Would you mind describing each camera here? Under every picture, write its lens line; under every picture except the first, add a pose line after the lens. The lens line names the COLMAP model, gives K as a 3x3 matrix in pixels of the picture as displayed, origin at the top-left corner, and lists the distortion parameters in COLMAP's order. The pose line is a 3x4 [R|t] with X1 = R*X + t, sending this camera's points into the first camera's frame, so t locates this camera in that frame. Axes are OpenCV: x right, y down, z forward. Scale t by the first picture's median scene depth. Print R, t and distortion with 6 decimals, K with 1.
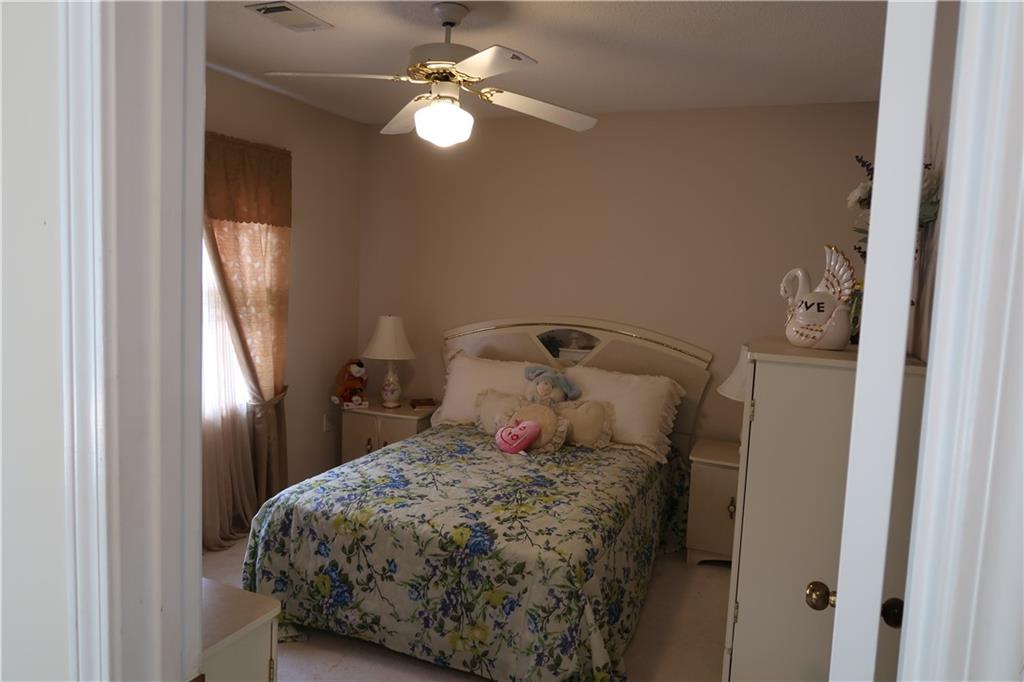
lens RADIAL K [[725.8, 0, 511.1], [0, 725.8, 339.2], [0, 0, 1]] dist [-0.006553, -0.000735]
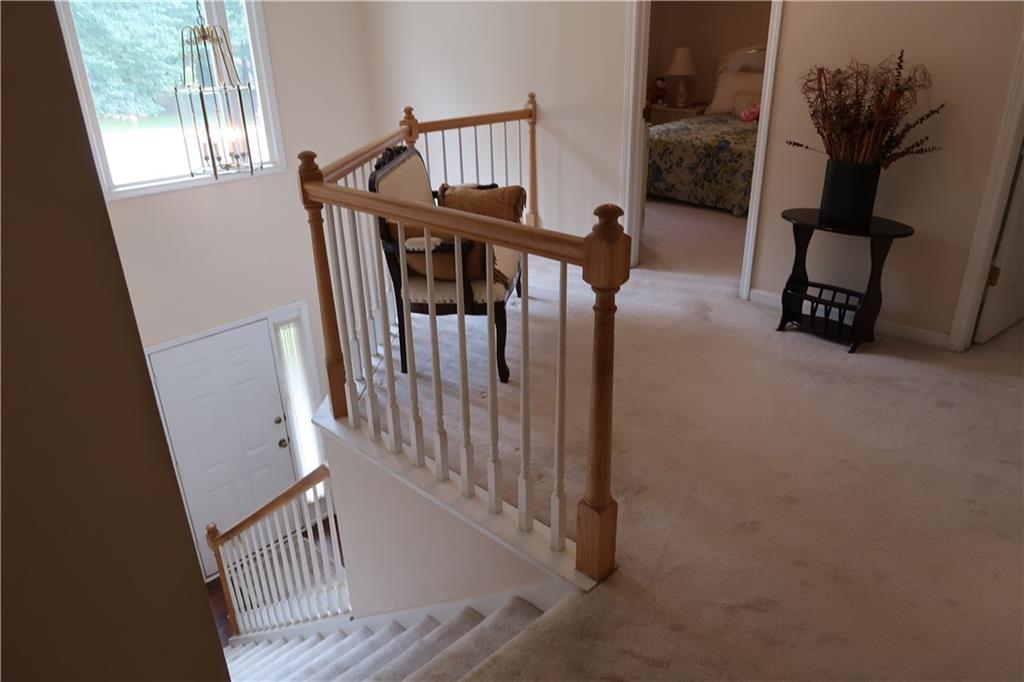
lens RADIAL K [[725.8, 0, 514.4], [0, 725.8, 342.8], [0, 0, 1]] dist [-0.006553, -0.000735]
pose [[0.932985, 0.090339, -0.348393, 0.176506], [0.022702, 0.951288, 0.307466, 0.149261], [0.359199, -0.294771, 0.885487, -1.267770]]
